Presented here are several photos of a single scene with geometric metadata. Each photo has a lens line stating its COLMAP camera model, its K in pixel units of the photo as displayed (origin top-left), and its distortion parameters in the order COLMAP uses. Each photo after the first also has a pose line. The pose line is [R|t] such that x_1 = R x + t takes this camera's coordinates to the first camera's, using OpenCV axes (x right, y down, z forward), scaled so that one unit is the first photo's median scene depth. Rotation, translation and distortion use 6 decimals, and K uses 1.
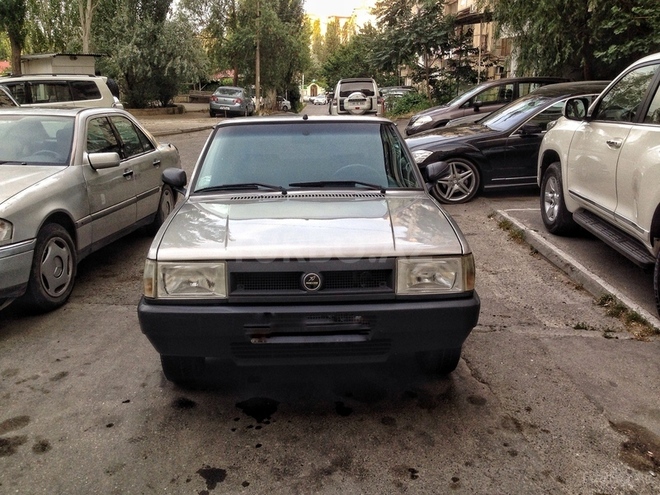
lens RADIAL K [[602.7, 0, 325.9], [0, 602.7, 246.6], [0, 0, 1]] dist [0.117727, -0.226747]
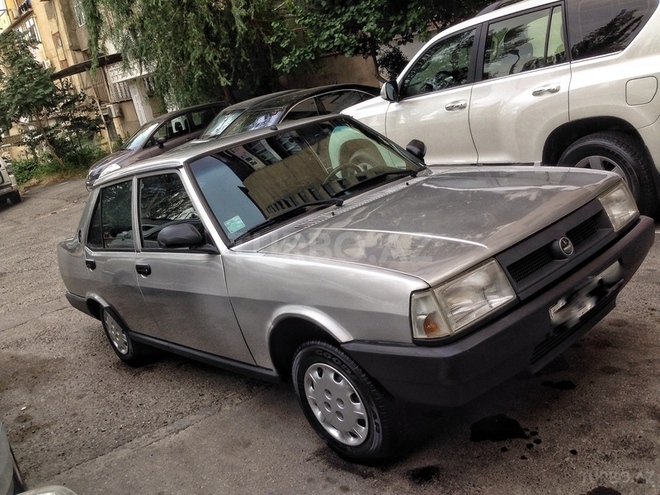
lens RADIAL K [[602.7, 0, 325.9], [0, 602.7, 246.6], [0, 0, 1]] dist [0.117727, -0.226747]
pose [[0.769854, -0.316855, 0.554011, -0.190401], [0.357262, 0.933259, 0.037307, -0.024220], [-0.528856, 0.169206, 0.831673, 0.106222]]
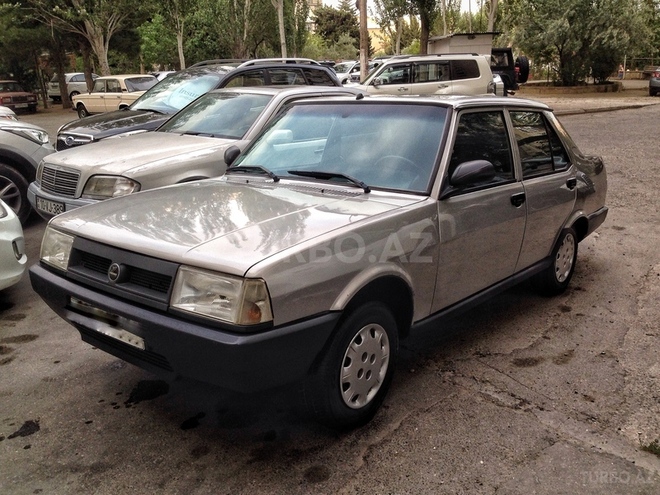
lens RADIAL K [[602.7, 0, 325.9], [0, 602.7, 246.6], [0, 0, 1]] dist [0.117727, -0.226747]
pose [[0.740013, 0.169286, -0.650940, 0.198957], [-0.147354, 0.985101, 0.088671, -0.027344], [0.656252, 0.030301, 0.753933, 0.121036]]
